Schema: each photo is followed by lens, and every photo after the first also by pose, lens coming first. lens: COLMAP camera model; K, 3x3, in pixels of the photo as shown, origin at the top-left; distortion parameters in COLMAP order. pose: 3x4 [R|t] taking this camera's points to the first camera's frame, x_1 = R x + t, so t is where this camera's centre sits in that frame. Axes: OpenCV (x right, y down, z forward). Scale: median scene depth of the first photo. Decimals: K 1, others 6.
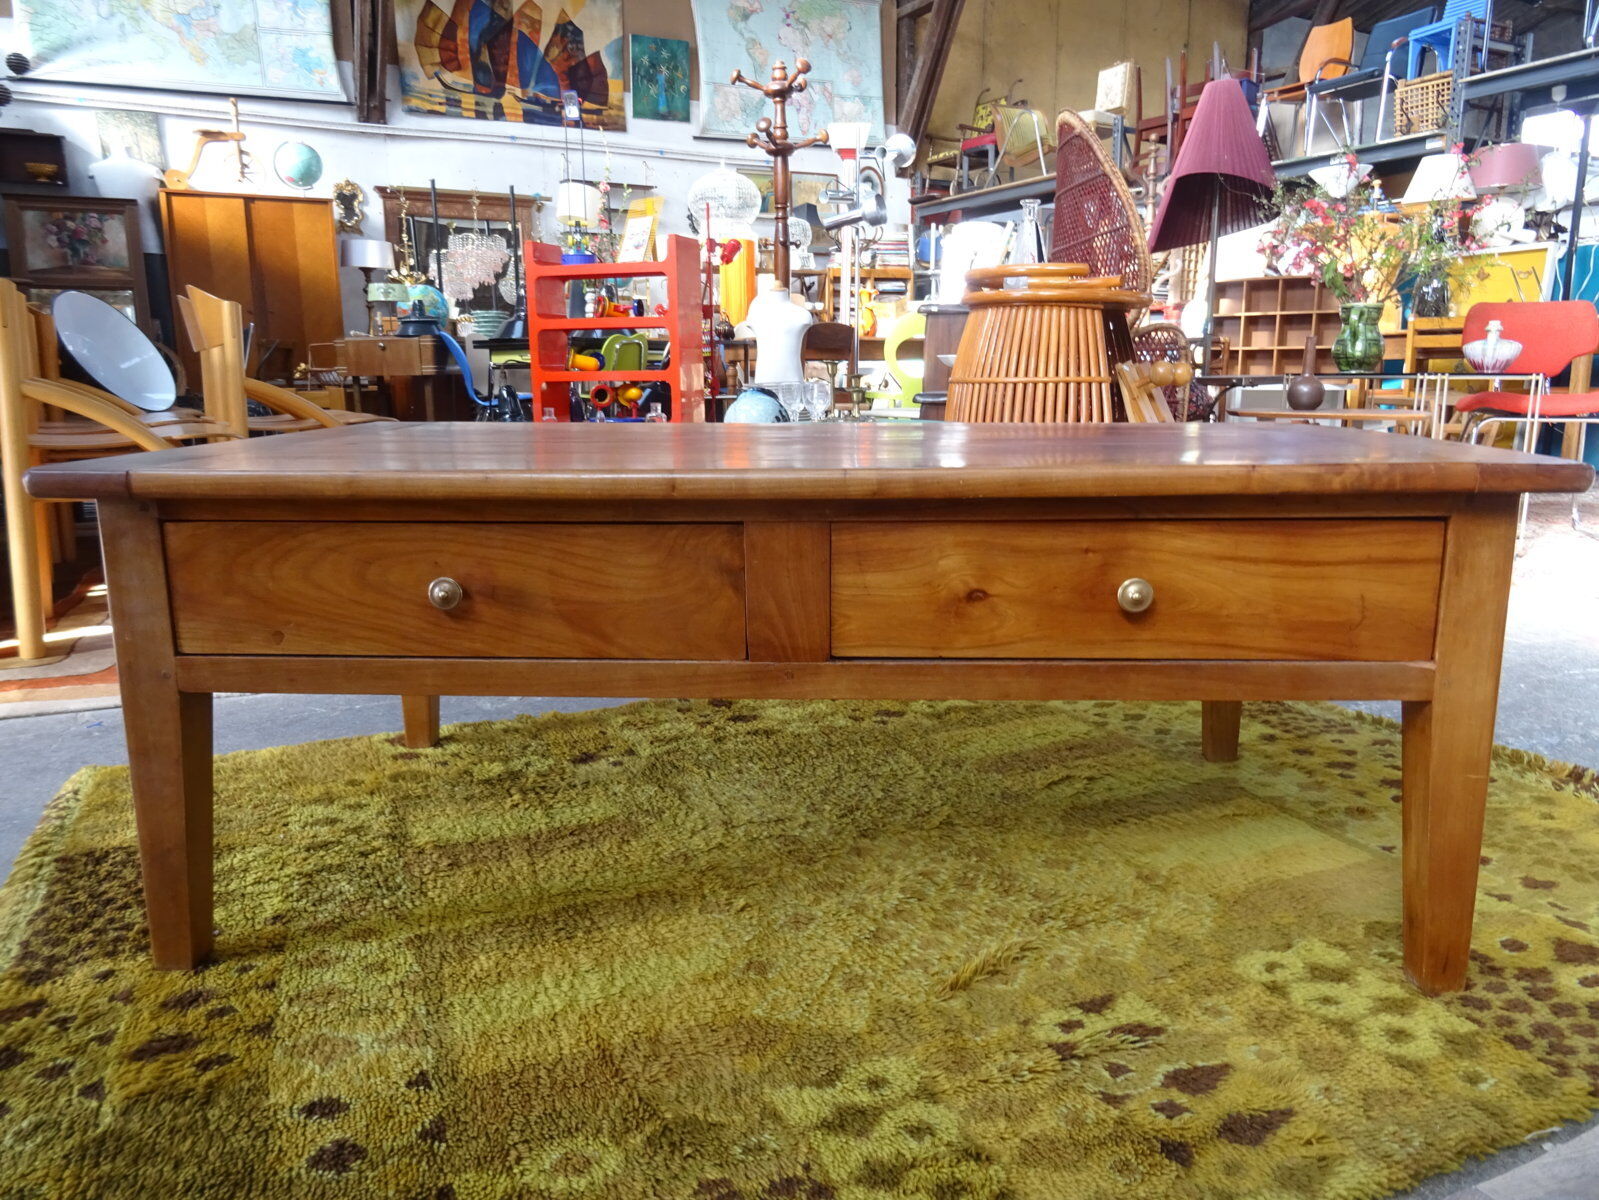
lens RADIAL K [[1141.4, 0, 798.3], [0, 1141.4, 600.2], [0, 0, 1]] dist [-0.001005, -0.002458]
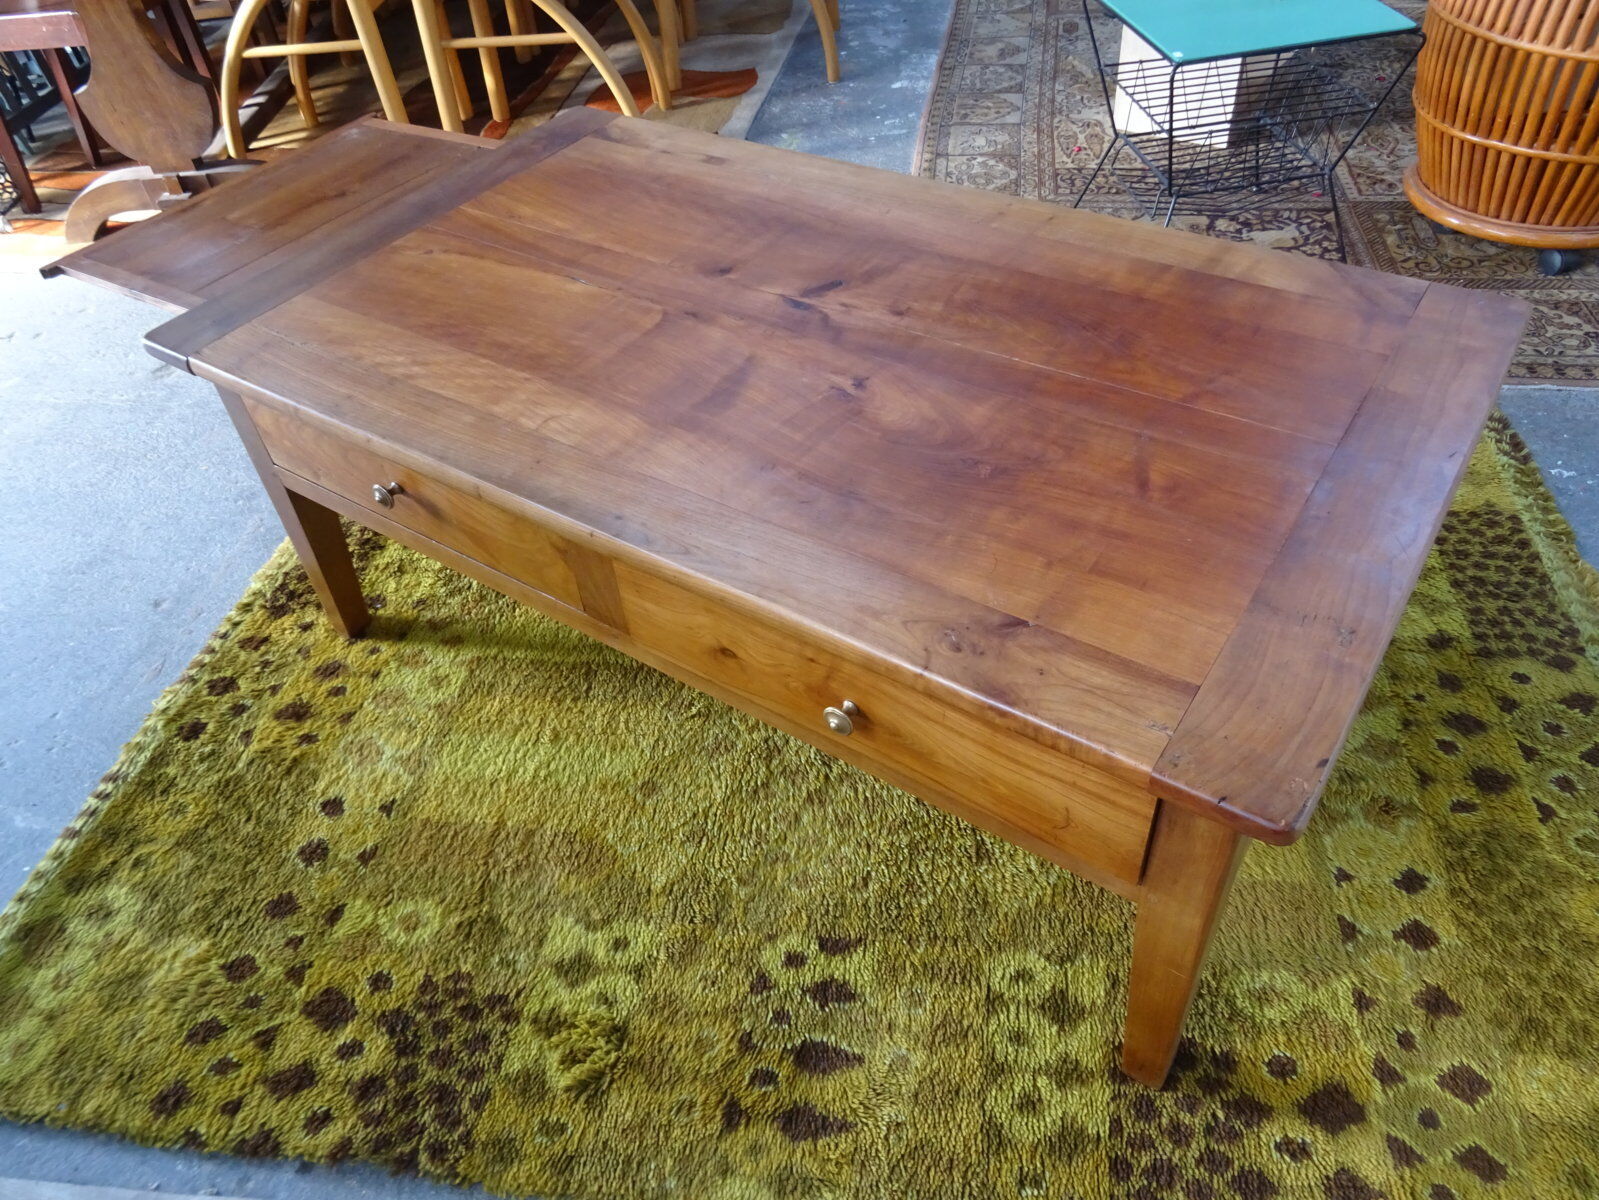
lens RADIAL K [[1133.6, 0, 796.9], [0, 1133.6, 602.9], [0, 0, 1]] dist [-0.002729, -0.004297]
pose [[0.847611, 0.319309, -0.423790, 0.503102], [-0.035374, 0.830898, 0.555299, -0.488746], [0.529438, -0.455686, 0.715574, 0.245416]]
